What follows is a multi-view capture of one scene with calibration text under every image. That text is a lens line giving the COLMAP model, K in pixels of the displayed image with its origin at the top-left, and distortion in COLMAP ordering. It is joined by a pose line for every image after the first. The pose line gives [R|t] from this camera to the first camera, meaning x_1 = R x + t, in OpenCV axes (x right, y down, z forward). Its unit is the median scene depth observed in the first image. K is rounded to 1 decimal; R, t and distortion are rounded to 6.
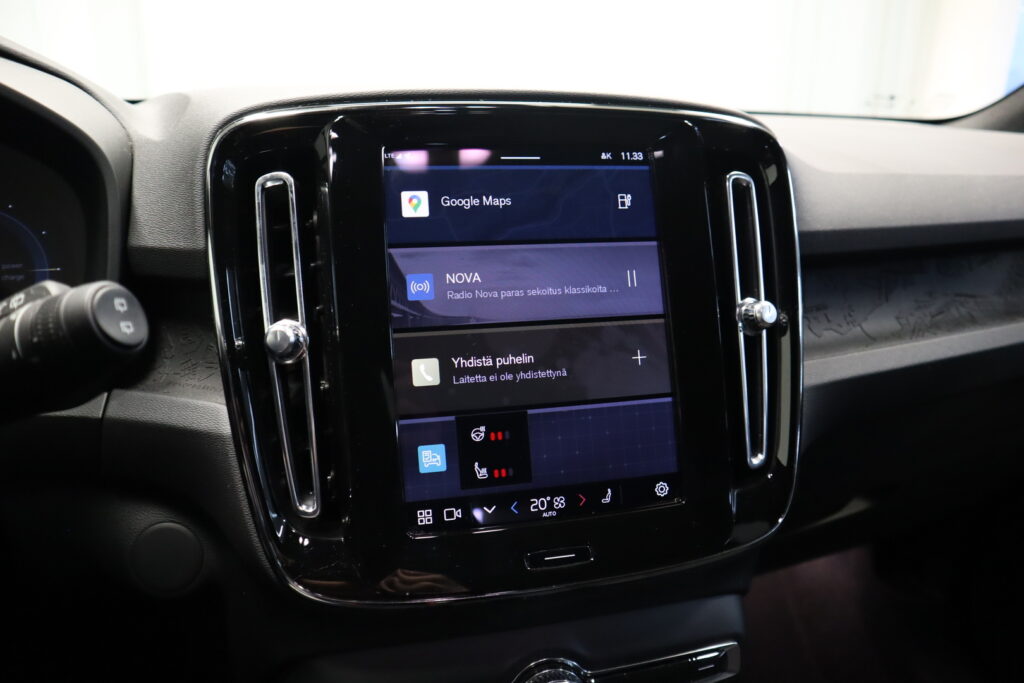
lens RADIAL K [[710.5, 0, 515.9], [0, 710.5, 343.0], [0, 0, 1]] dist [-0.123697, 0.070859]
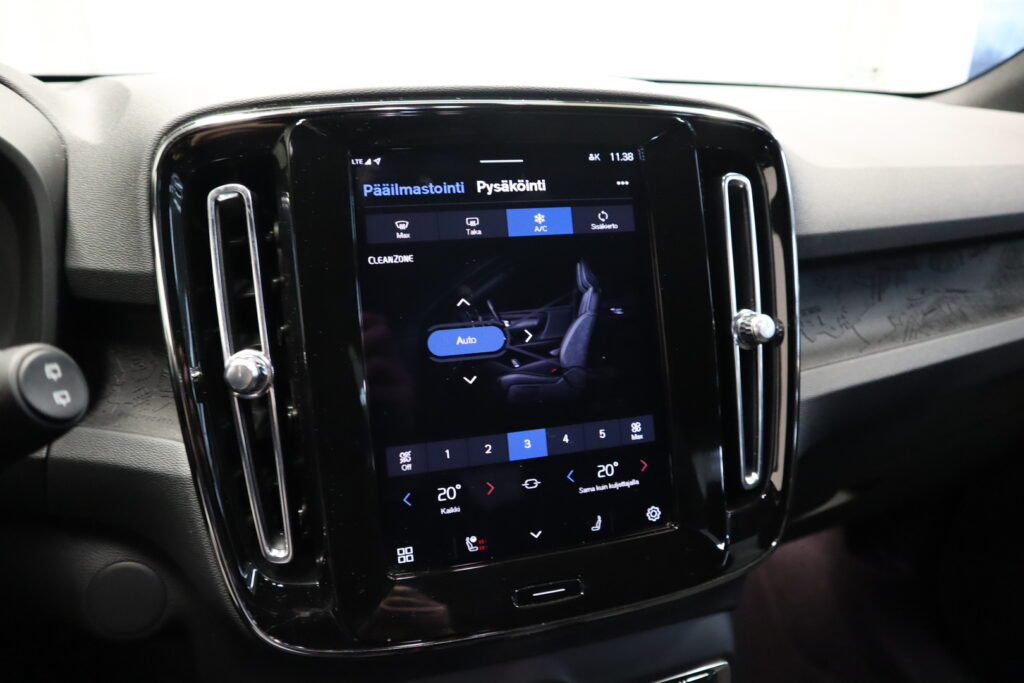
lens RADIAL K [[710.5, 0, 515.9], [0, 710.5, 343.0], [0, 0, 1]] dist [-0.123697, 0.070859]
pose [[0.998752, -0.012835, 0.048263, -0.022620], [0.009755, 0.997933, 0.063520, -0.087759], [-0.048979, -0.062970, 0.996813, 0.076649]]
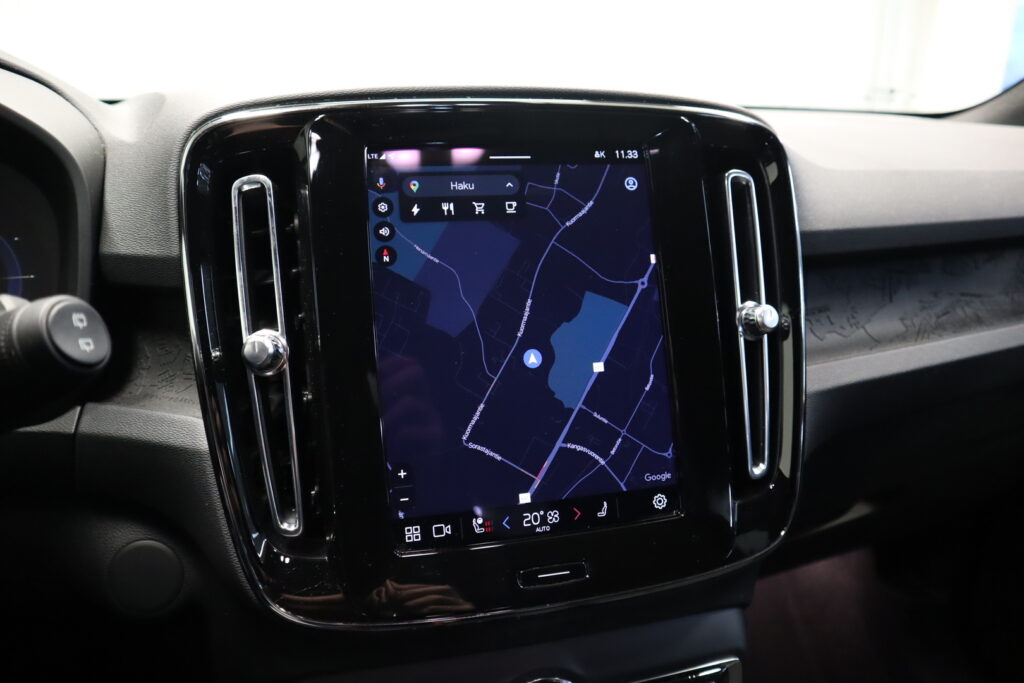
lens RADIAL K [[710.5, 0, 515.9], [0, 710.5, 343.0], [0, 0, 1]] dist [-0.123697, 0.070859]
pose [[0.999964, -0.007976, 0.002891, 0.009970], [0.007962, 0.999956, 0.004879, -0.015419], [-0.002930, -0.004856, 0.999984, 0.042414]]
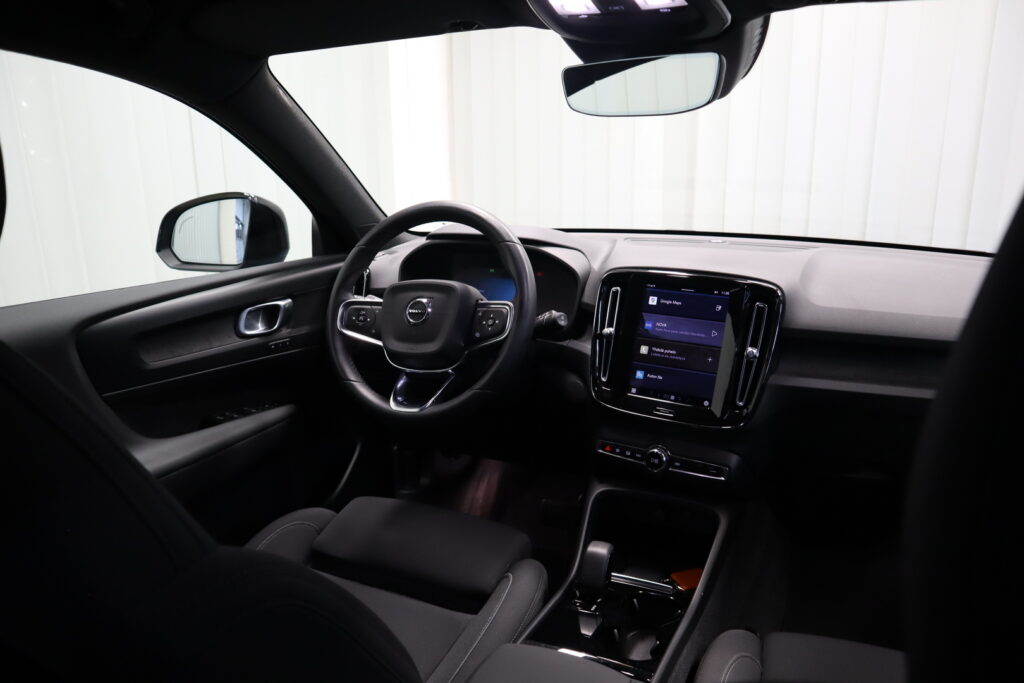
lens RADIAL K [[710.5, 0, 515.9], [0, 710.5, 343.0], [0, 0, 1]] dist [-0.123697, 0.070859]
pose [[0.704331, 0.174422, -0.688109, 1.708947], [-0.190689, 0.980204, 0.053277, -0.052880], [0.683780, 0.093690, 0.723649, -1.819245]]
